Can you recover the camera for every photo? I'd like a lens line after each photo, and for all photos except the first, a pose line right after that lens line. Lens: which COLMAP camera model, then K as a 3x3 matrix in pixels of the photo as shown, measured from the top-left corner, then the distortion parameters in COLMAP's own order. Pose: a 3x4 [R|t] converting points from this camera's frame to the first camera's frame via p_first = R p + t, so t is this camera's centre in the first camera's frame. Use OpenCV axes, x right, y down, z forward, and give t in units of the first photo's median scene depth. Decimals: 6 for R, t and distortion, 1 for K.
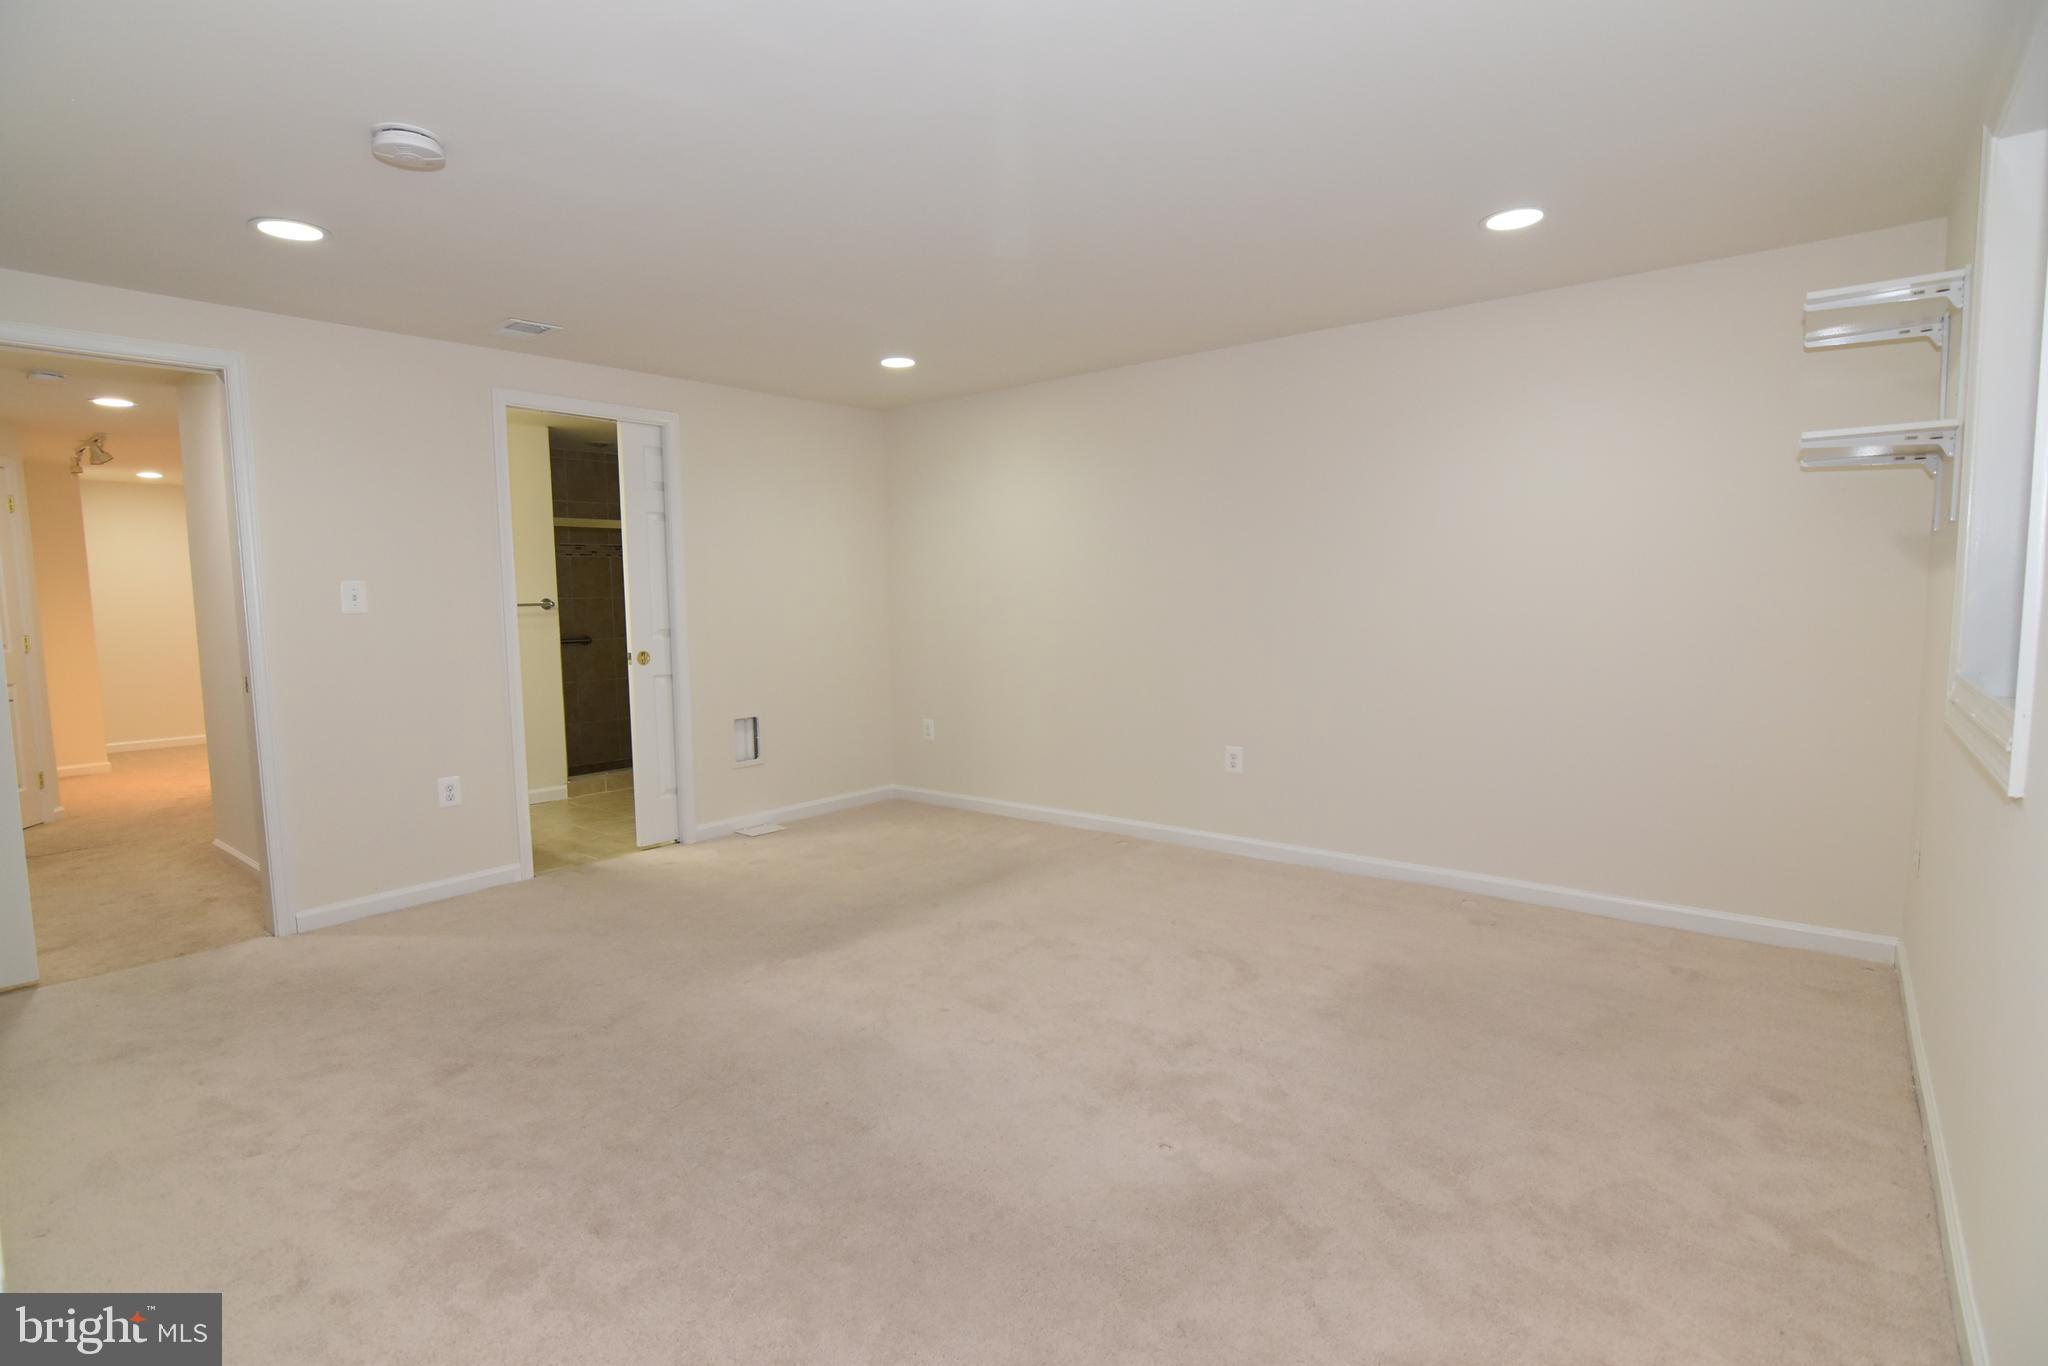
lens RADIAL K [[1001.2, 0, 1027.6], [0, 1001.2, 683.5], [0, 0, 1]] dist [-0.030234, 0.008999]
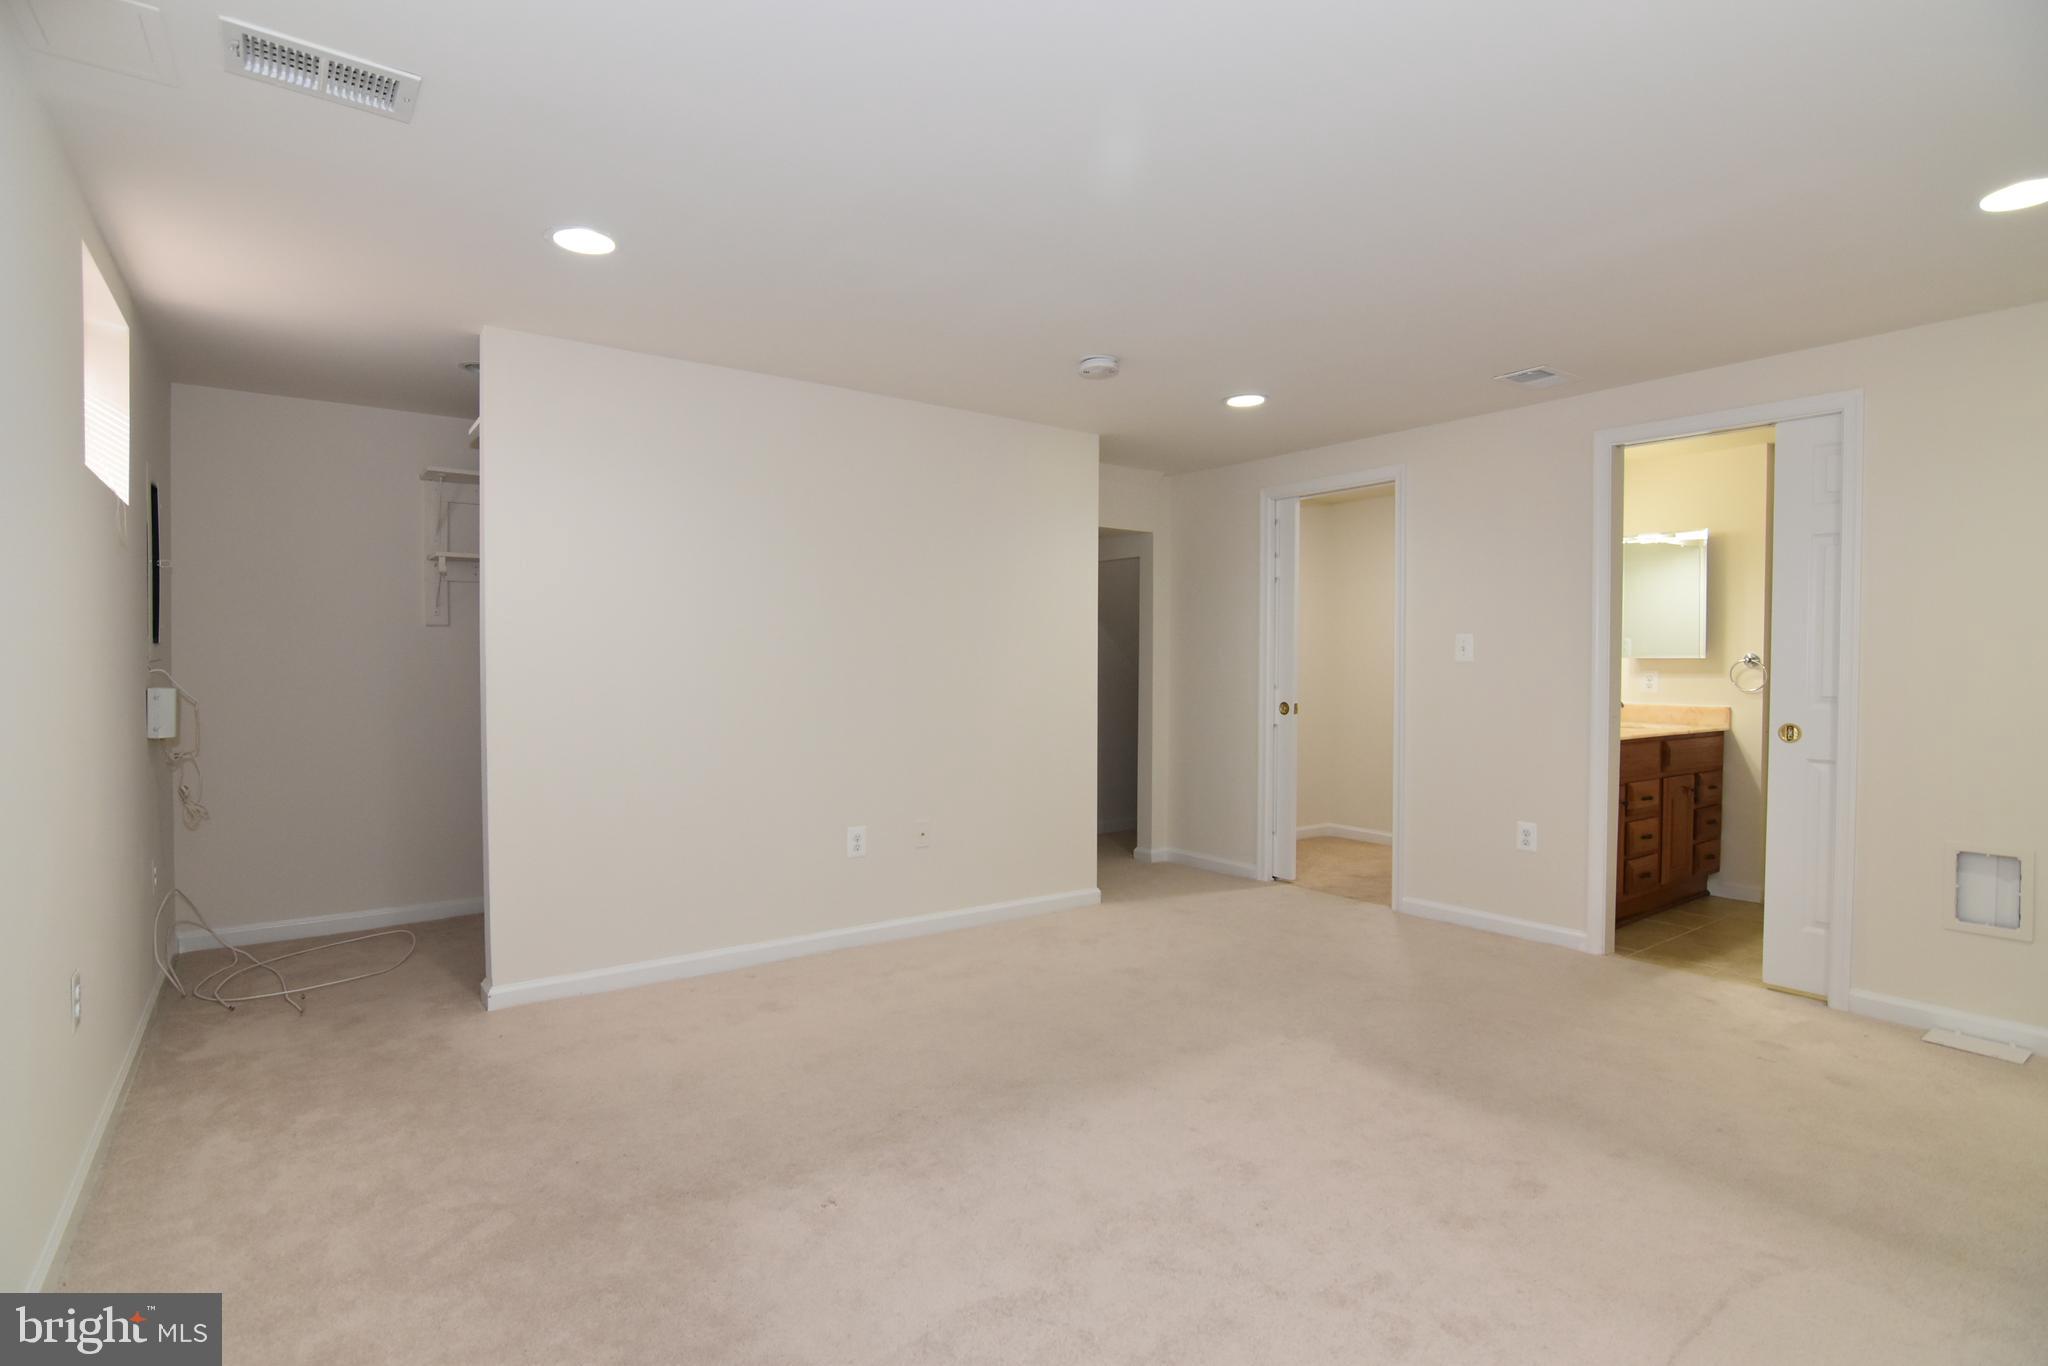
lens RADIAL K [[1001.2, 0, 1021.1], [0, 1001.2, 682.8], [0, 0, 1]] dist [-0.030234, 0.008999]
pose [[-0.261950, 0.036864, -0.964377, 0.469596], [-0.085400, 0.994465, 0.061211, -0.058482], [0.961296, 0.098392, -0.257351, 0.635167]]
